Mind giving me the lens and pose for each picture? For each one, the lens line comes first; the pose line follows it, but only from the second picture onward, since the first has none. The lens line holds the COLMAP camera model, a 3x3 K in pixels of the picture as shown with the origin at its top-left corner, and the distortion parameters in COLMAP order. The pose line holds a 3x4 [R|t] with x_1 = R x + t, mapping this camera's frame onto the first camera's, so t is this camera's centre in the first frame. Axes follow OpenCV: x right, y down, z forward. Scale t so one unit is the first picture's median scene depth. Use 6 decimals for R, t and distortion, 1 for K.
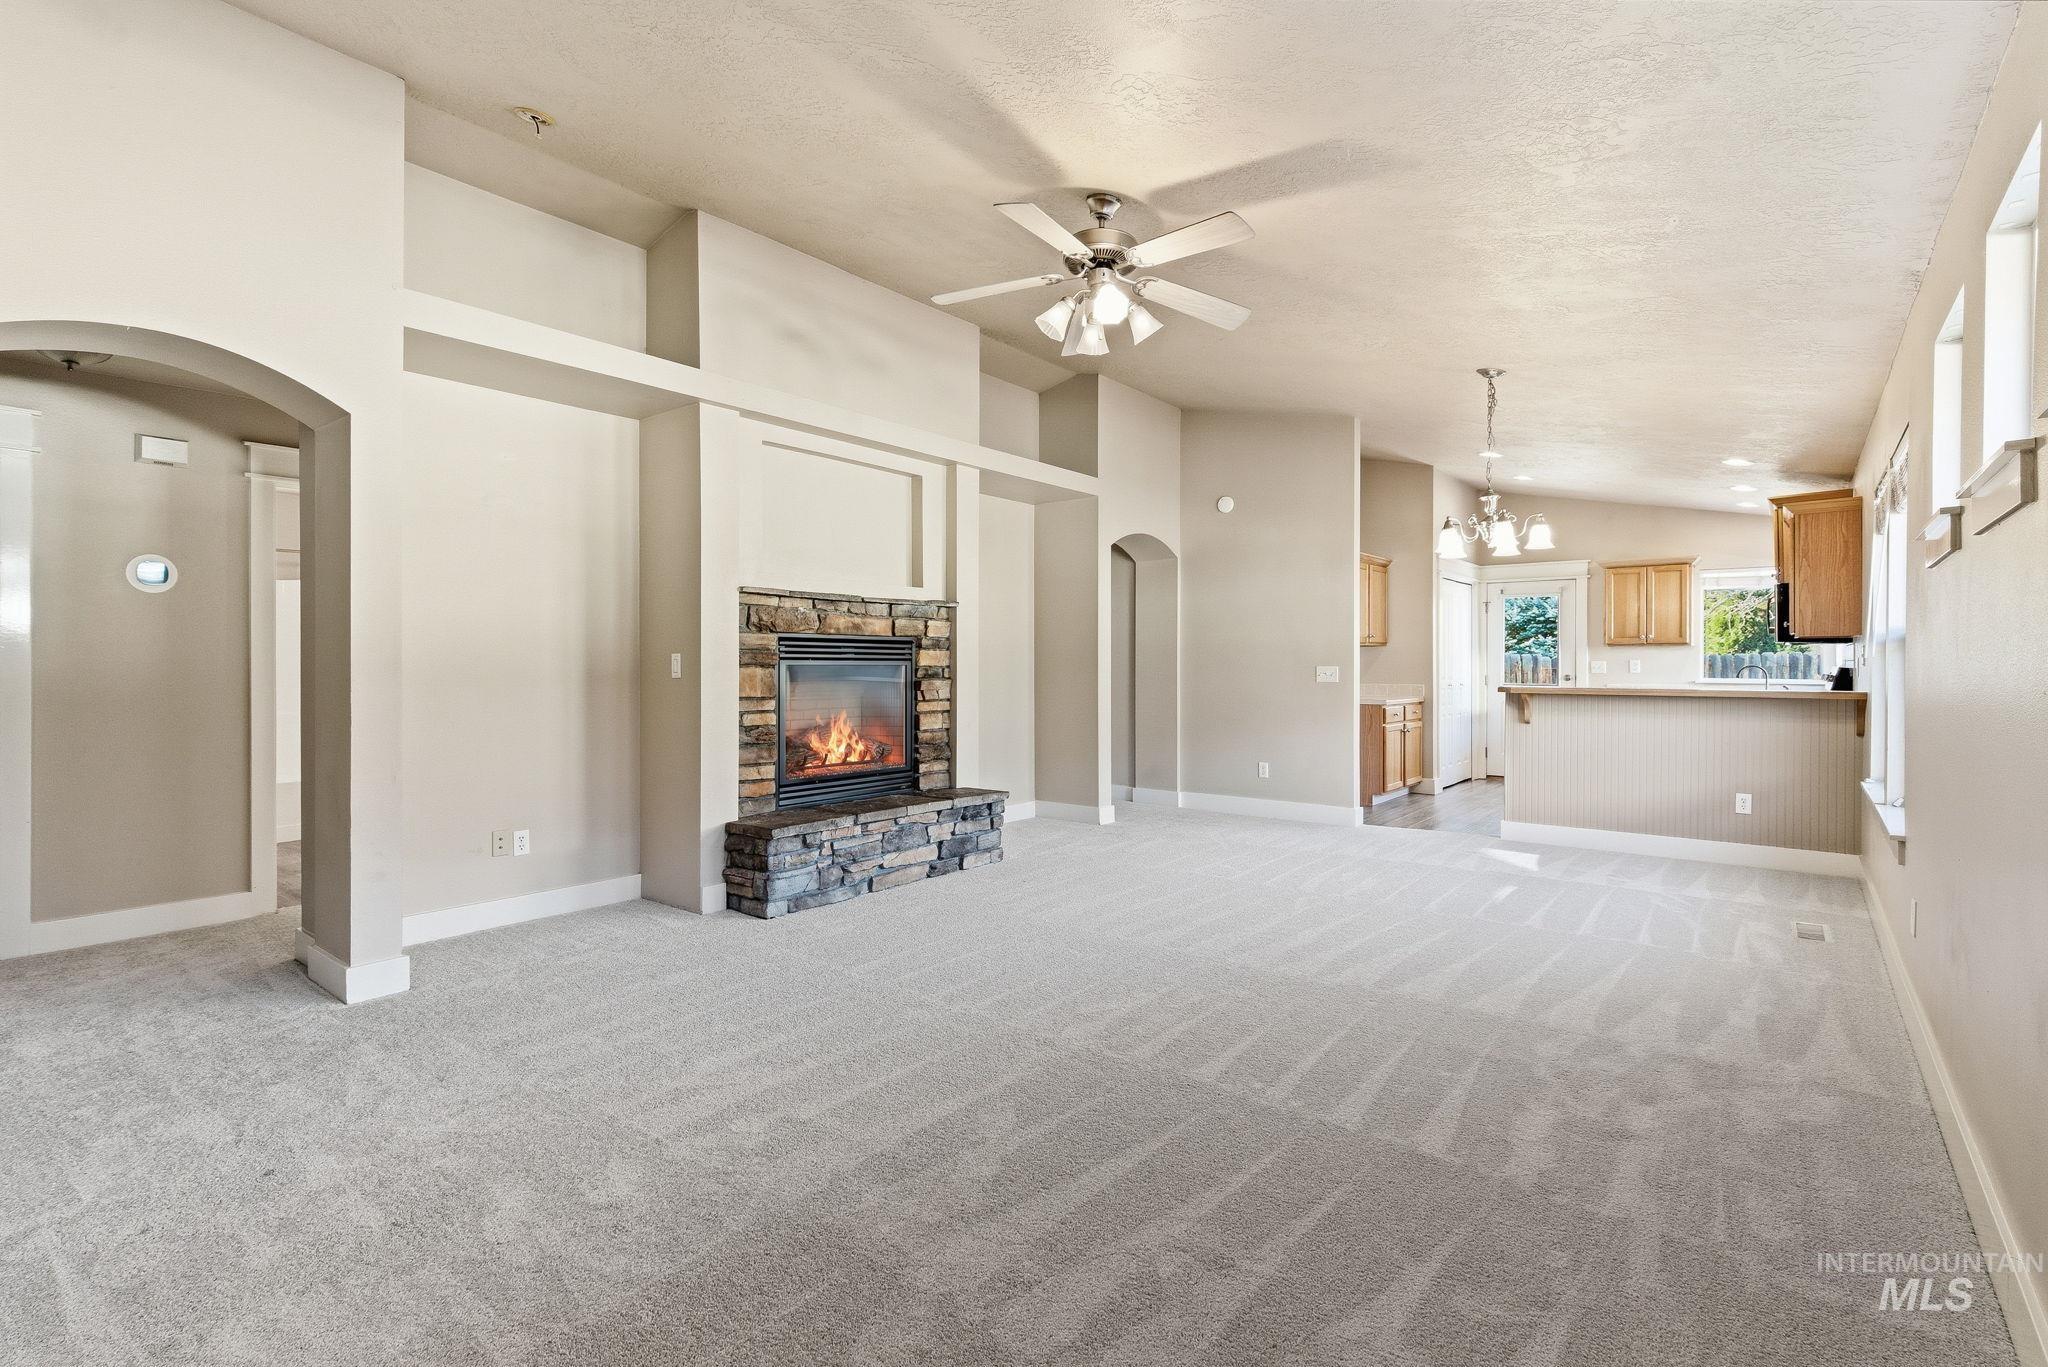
lens RADIAL K [[930.2, 0, 1028.8], [0, 930.2, 677.7], [0, 0, 1]] dist [-0.000353, -0.000424]
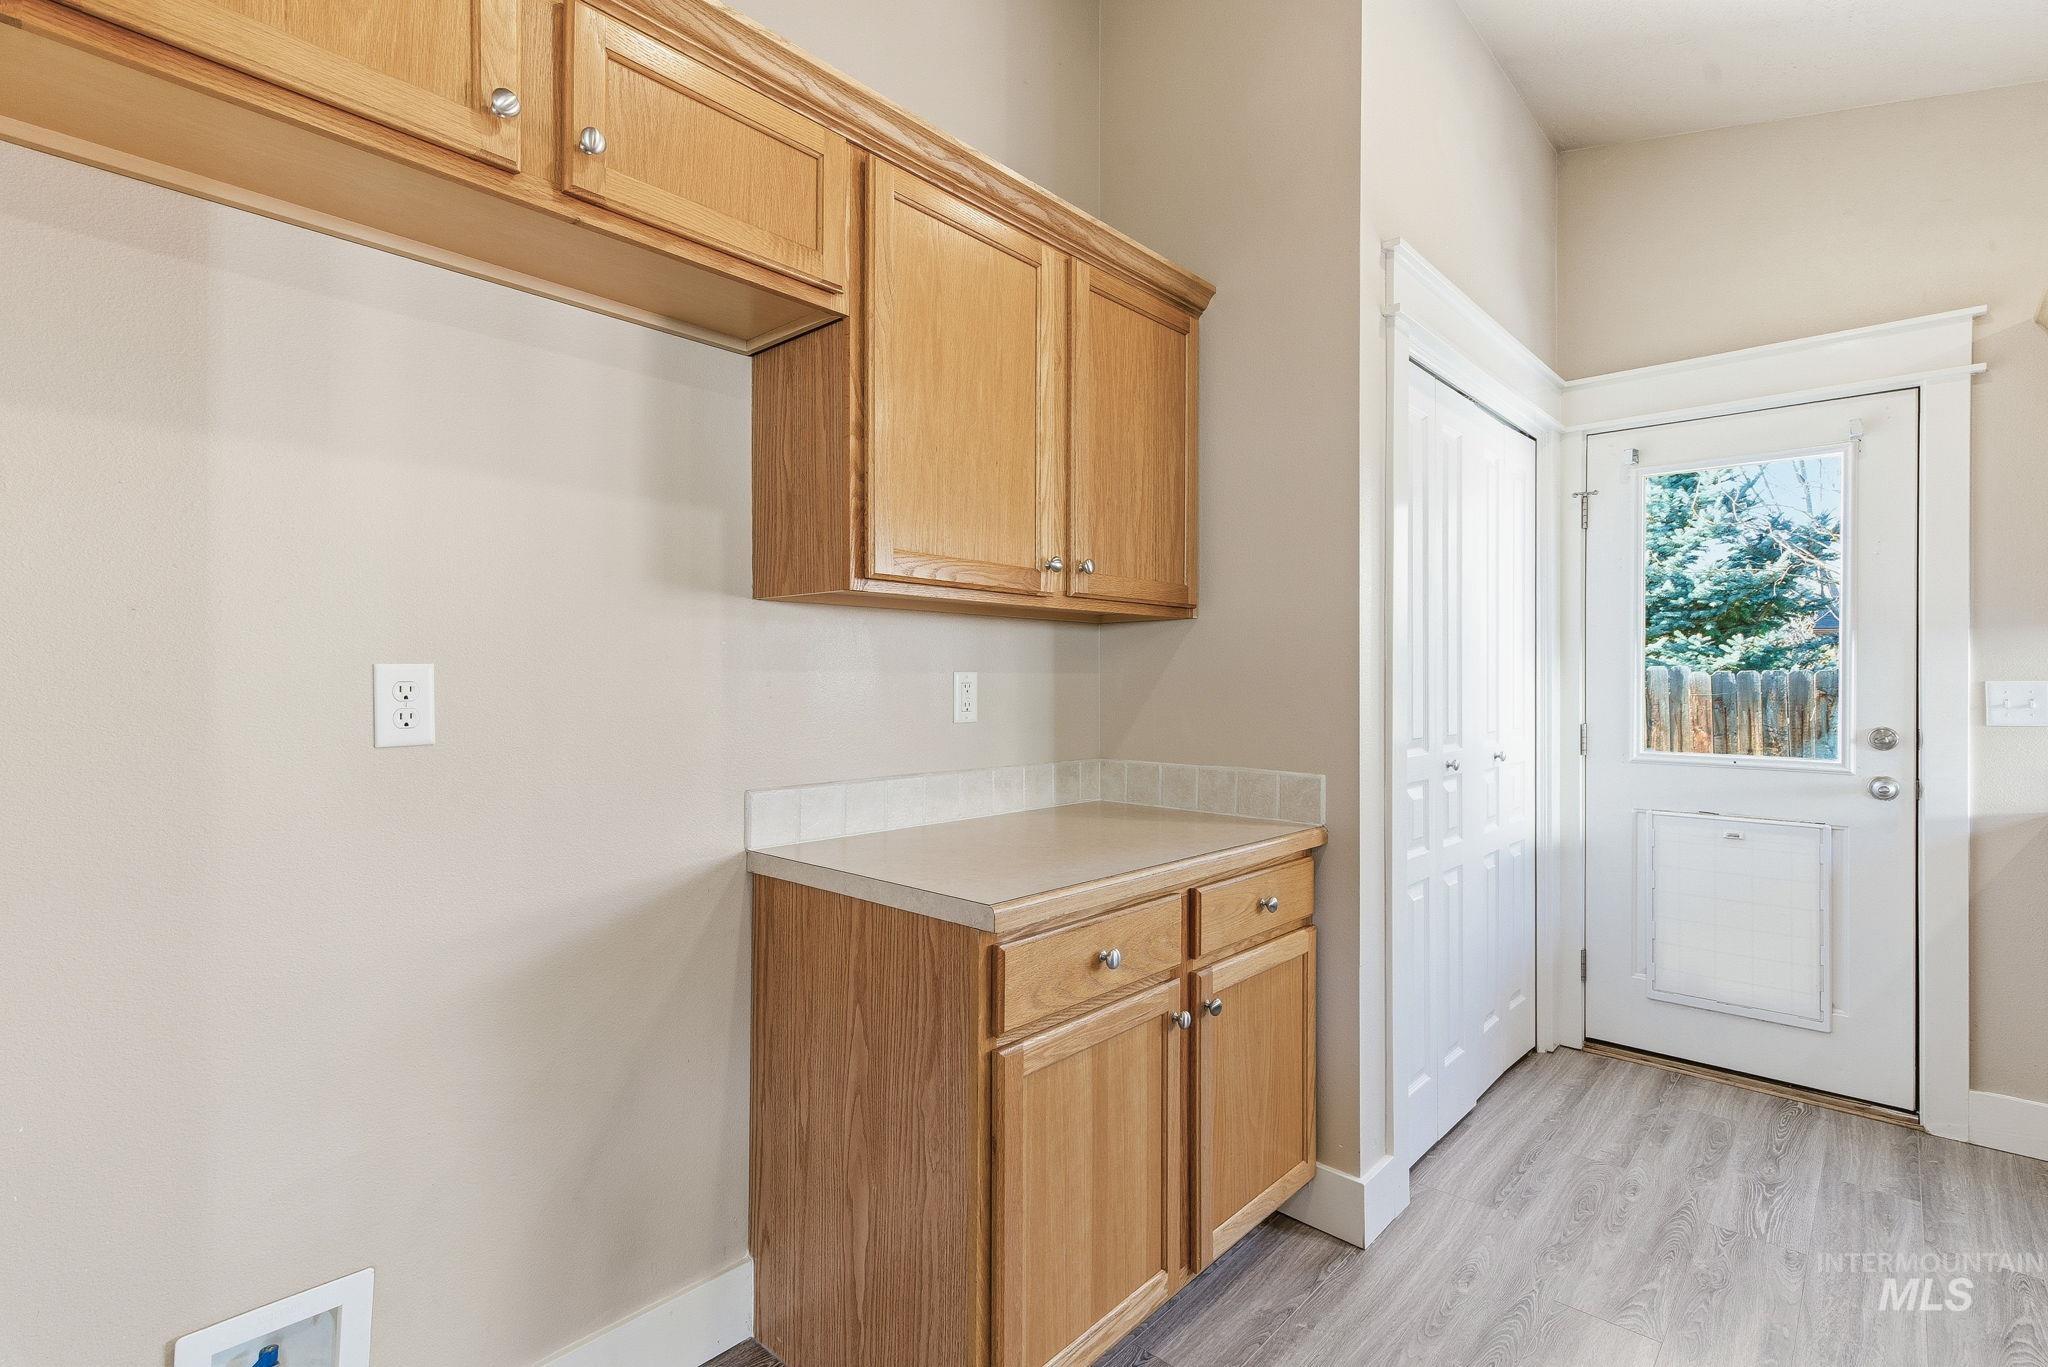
lens RADIAL K [[952.3, 0, 1029.7], [0, 952.3, 680.2], [0, 0, 1]] dist [0.002376, -0.001073]
pose [[0.998354, 0.007625, -0.056846, 0.368104], [-0.008432, 0.999867, -0.013968, -0.012824], [0.056732, 0.014425, 0.998285, 0.760956]]
